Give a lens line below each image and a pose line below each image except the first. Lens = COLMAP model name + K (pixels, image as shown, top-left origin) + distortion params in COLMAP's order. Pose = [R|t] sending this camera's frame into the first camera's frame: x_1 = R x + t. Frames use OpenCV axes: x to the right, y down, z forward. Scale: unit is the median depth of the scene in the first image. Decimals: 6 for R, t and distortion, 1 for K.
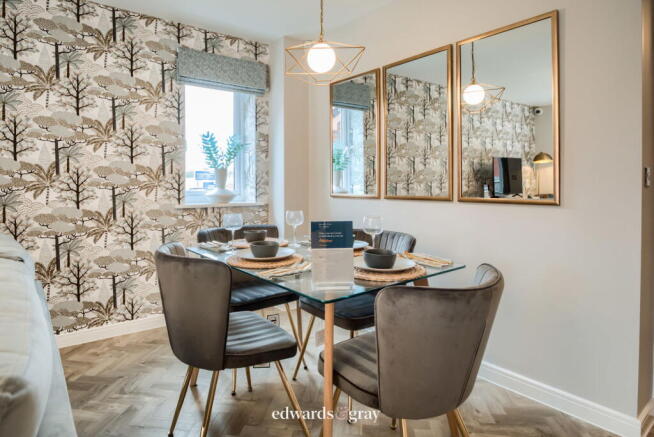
lens RADIAL K [[395.6, 0, 328.0], [0, 395.6, 186.0], [0, 0, 1]] dist [-0.003844, -0.002093]
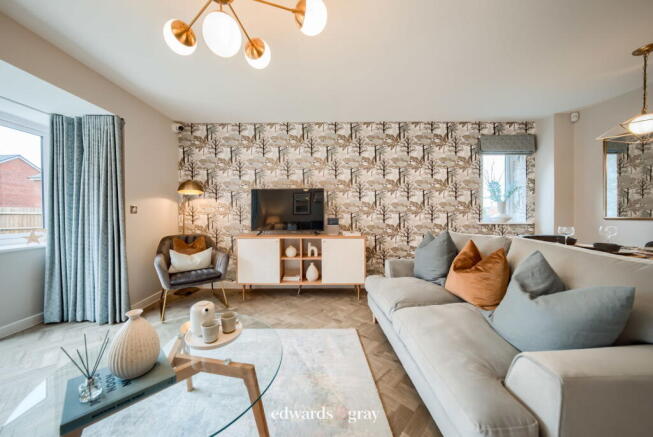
lens RADIAL K [[223.8, 0, 312.3], [0, 223.8, 212.9], [0, 0, 1]] dist [-0.009770, 0.000020]
pose [[0.784353, -0.000591, -0.620314, -0.318228], [0.001735, 0.999998, 0.001241, 0.001950], [0.620312, -0.002049, 0.784353, -0.250997]]
